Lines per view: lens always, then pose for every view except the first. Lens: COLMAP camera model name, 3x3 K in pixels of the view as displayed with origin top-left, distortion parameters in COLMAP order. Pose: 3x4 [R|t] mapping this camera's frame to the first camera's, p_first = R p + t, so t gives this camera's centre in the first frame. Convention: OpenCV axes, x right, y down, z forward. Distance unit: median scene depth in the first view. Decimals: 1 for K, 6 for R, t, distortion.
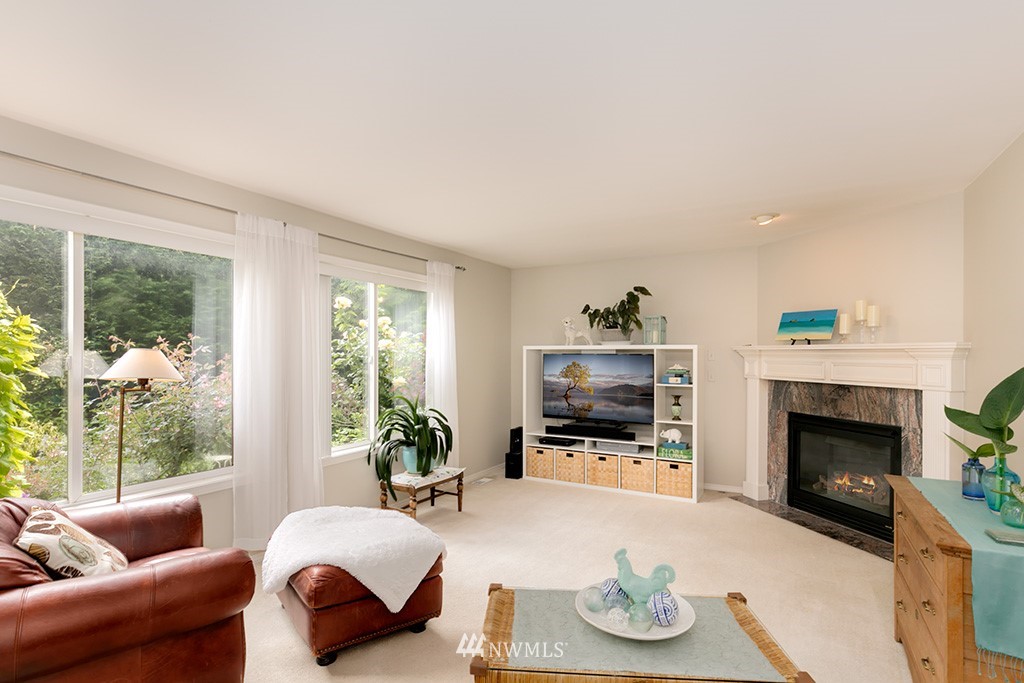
lens RADIAL K [[514.3, 0, 513.1], [0, 514.3, 357.5], [0, 0, 1]] dist [-0.000374, -0.000446]
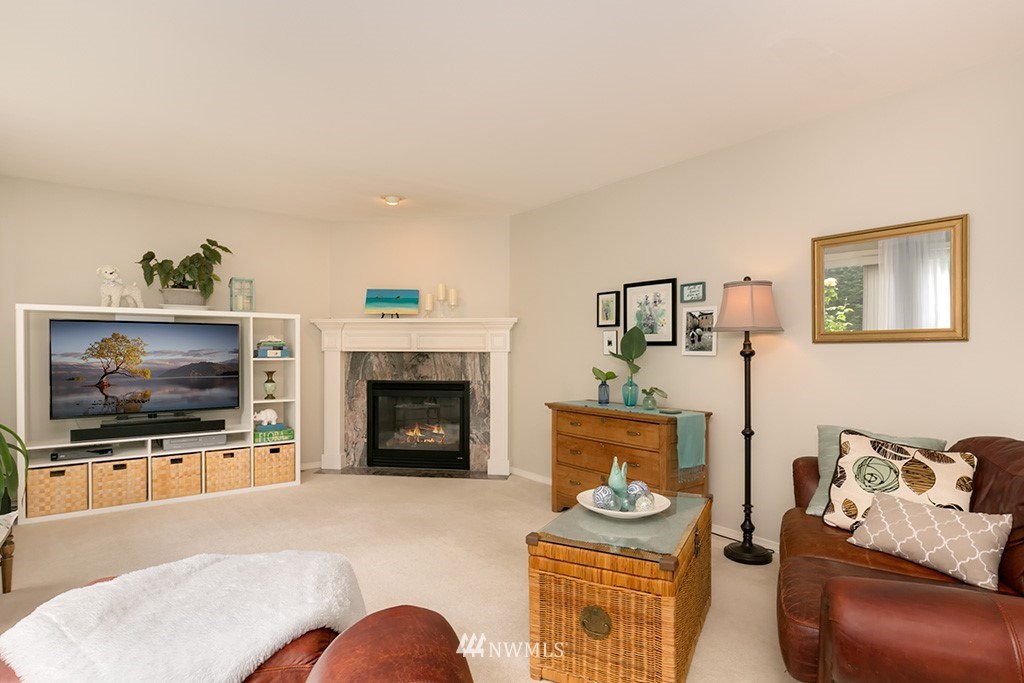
lens RADIAL K [[541.1, 0, 510.3], [0, 541.1, 358.9], [0, 0, 1]] dist [-0.002894, -0.000174]
pose [[0.400331, -0.020598, 0.916139, -0.375296], [0.006315, 0.999786, 0.019719, 0.037550], [-0.916349, -0.002109, 0.400375, 0.251844]]
